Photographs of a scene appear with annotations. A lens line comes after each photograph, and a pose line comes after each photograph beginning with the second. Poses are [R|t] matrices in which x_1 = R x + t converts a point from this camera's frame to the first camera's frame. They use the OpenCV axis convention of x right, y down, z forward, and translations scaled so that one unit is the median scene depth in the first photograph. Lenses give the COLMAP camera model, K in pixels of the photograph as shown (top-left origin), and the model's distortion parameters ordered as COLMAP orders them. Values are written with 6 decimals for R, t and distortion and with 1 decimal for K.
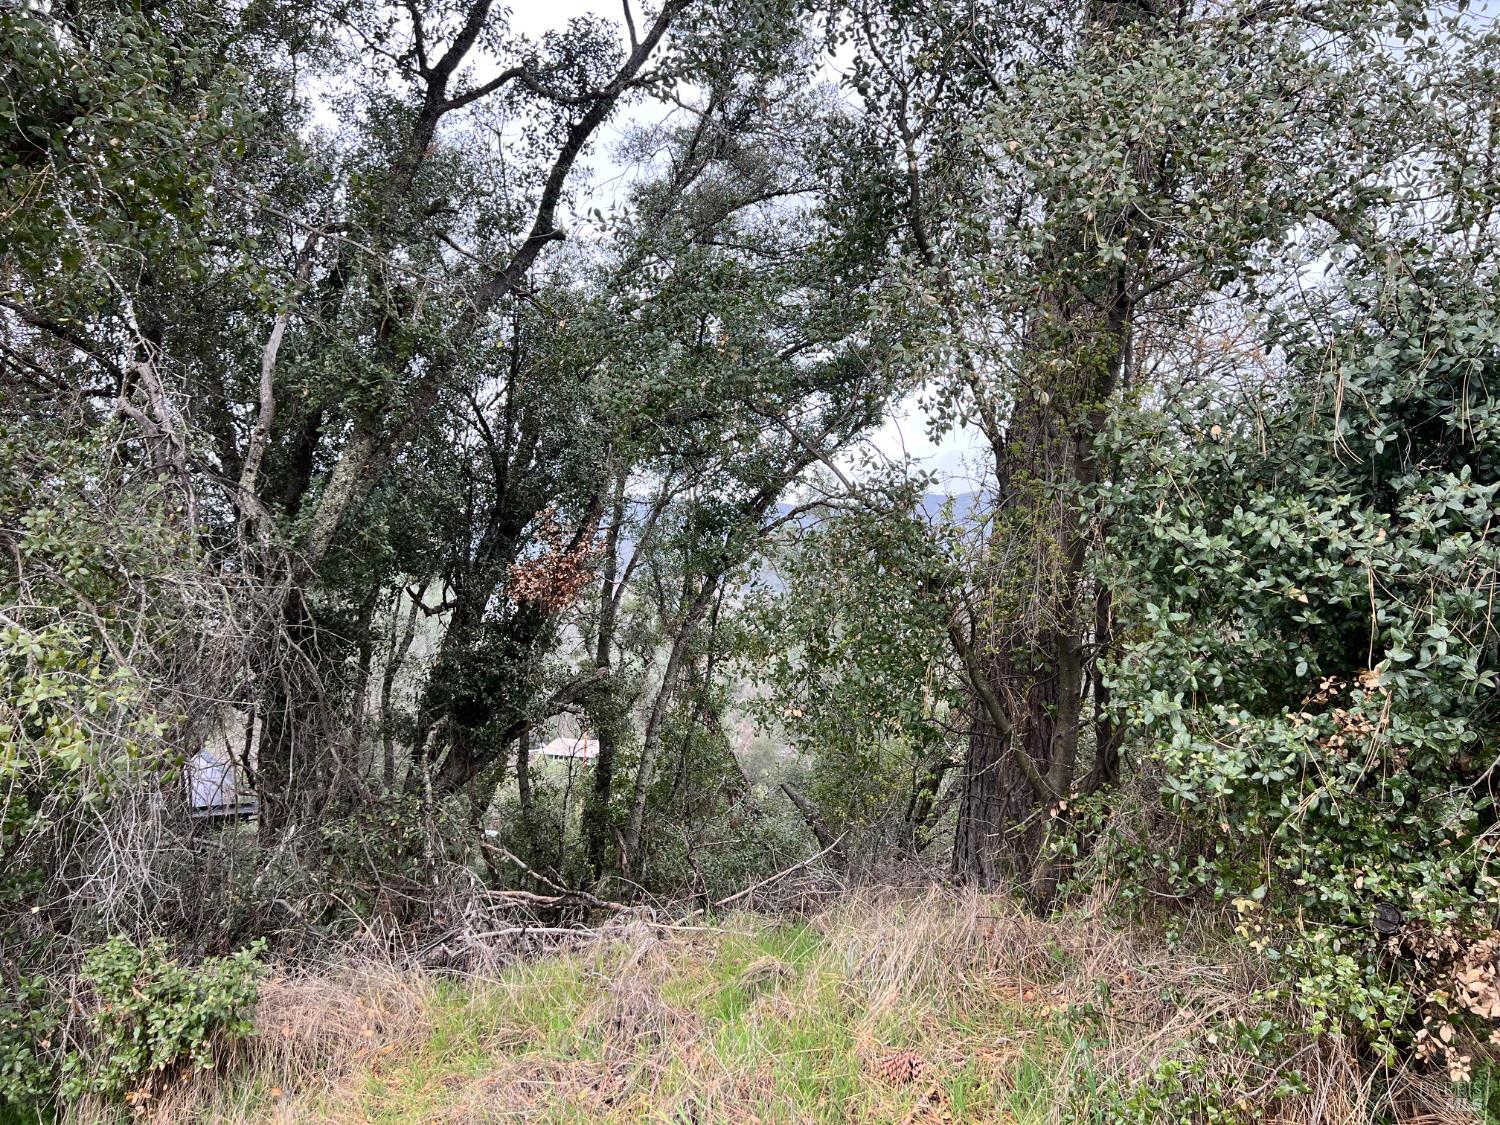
lens RADIAL K [[1139.5, 0, 750.0], [0, 1139.5, 562.5], [0, 0, 1]] dist [0.132800, -0.150604]
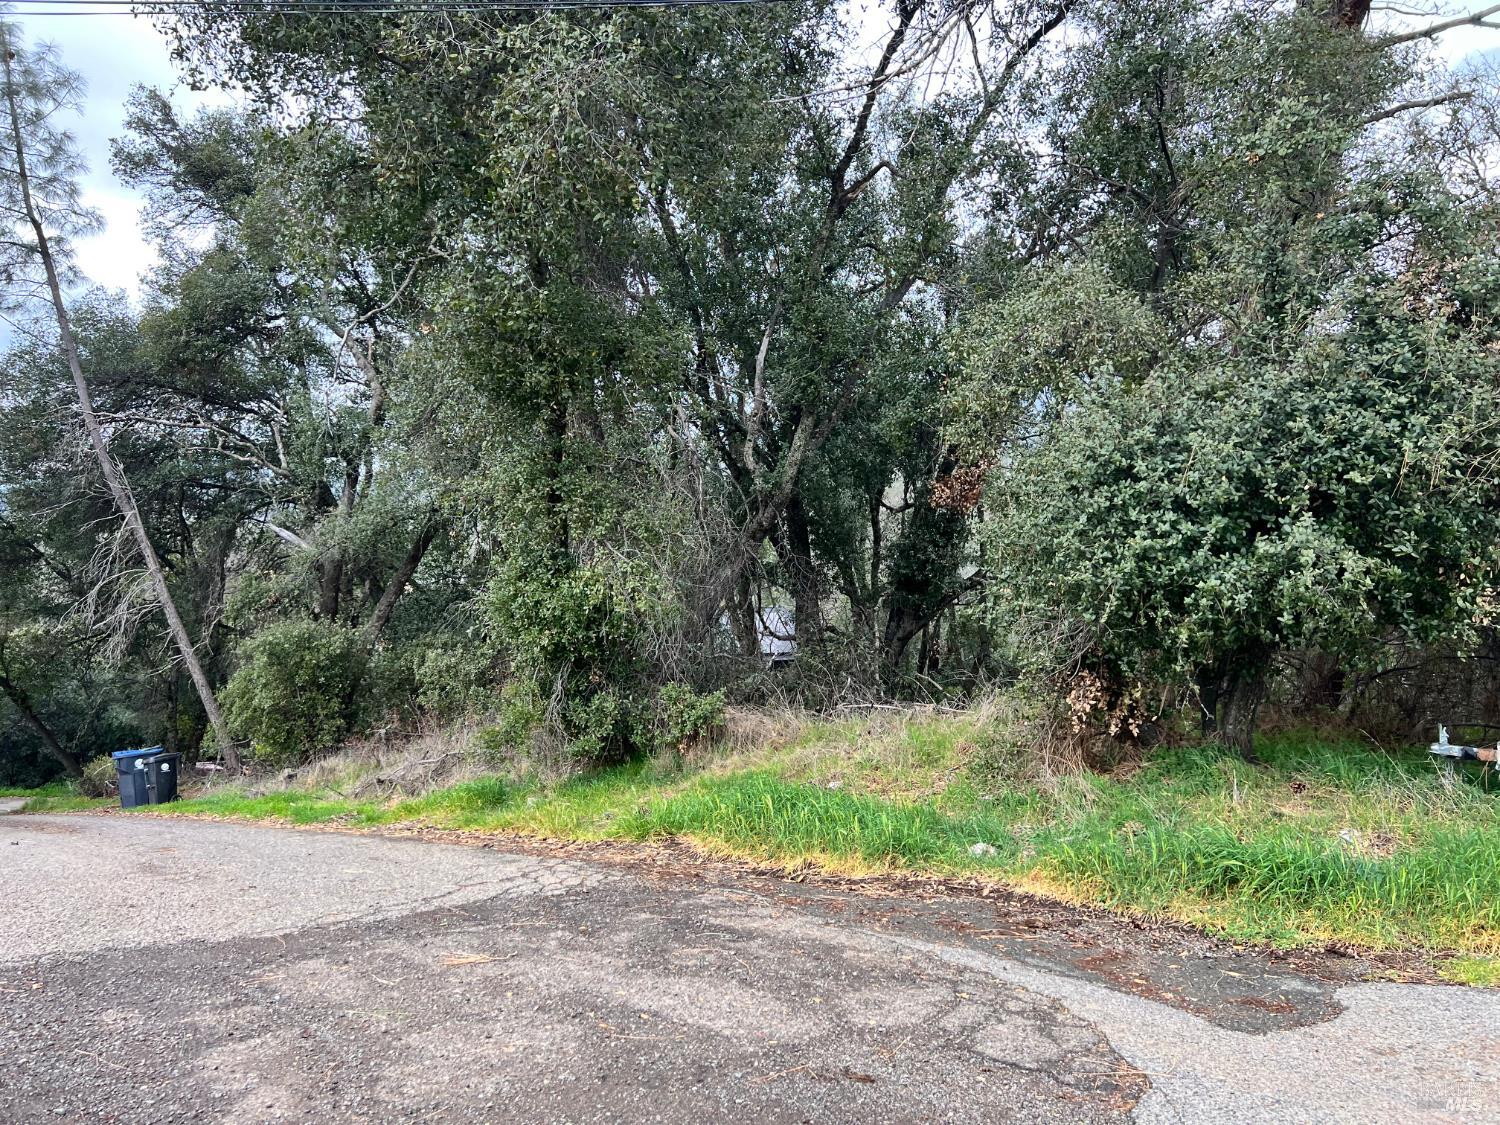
lens RADIAL K [[1139.5, 0, 750.0], [0, 1139.5, 562.5], [0, 0, 1]] dist [0.132800, -0.150604]
pose [[0.881655, -0.010748, -0.471773, 0.190722], [0.065918, 0.992744, 0.100573, -0.040356], [0.467268, -0.119769, 0.875966, -0.253934]]
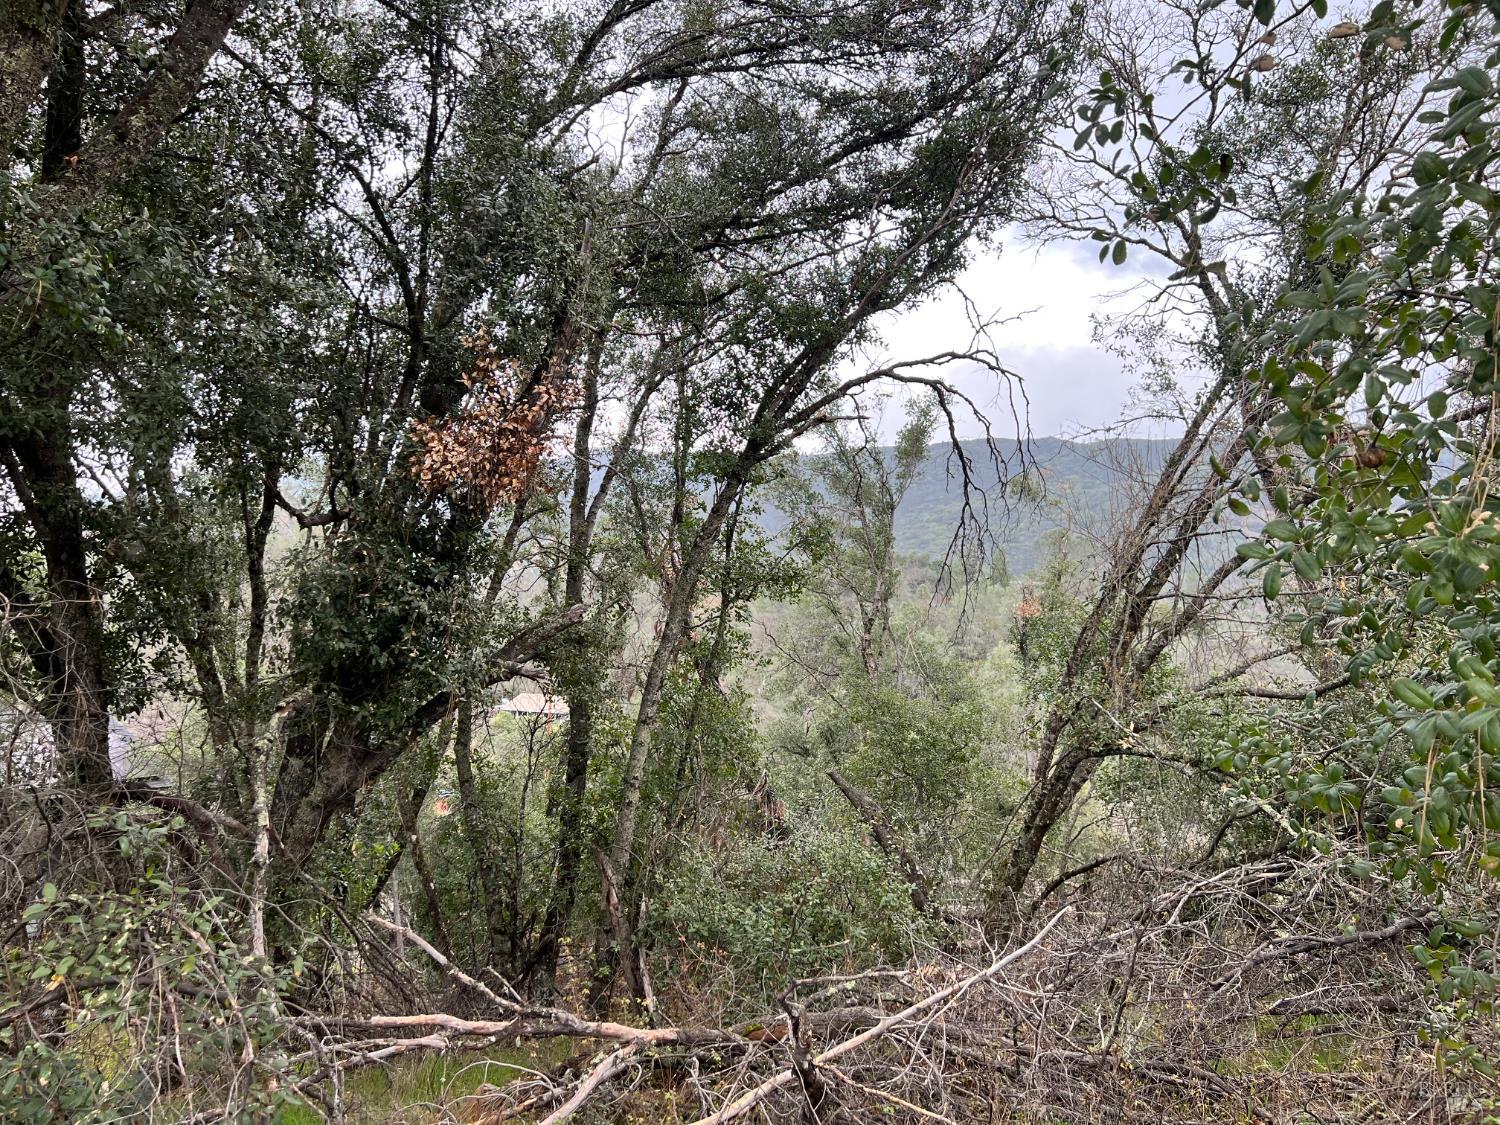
lens RADIAL K [[1138.5, 0, 750.0], [0, 1138.5, 562.5], [0, 0, 1]] dist [0.008469, 0.000933]
pose [[0.999489, -0.003980, 0.031715, -0.045694], [0.002652, 0.999122, 0.041806, 0.036217], [-0.031854, -0.041701, 0.998622, 0.317474]]
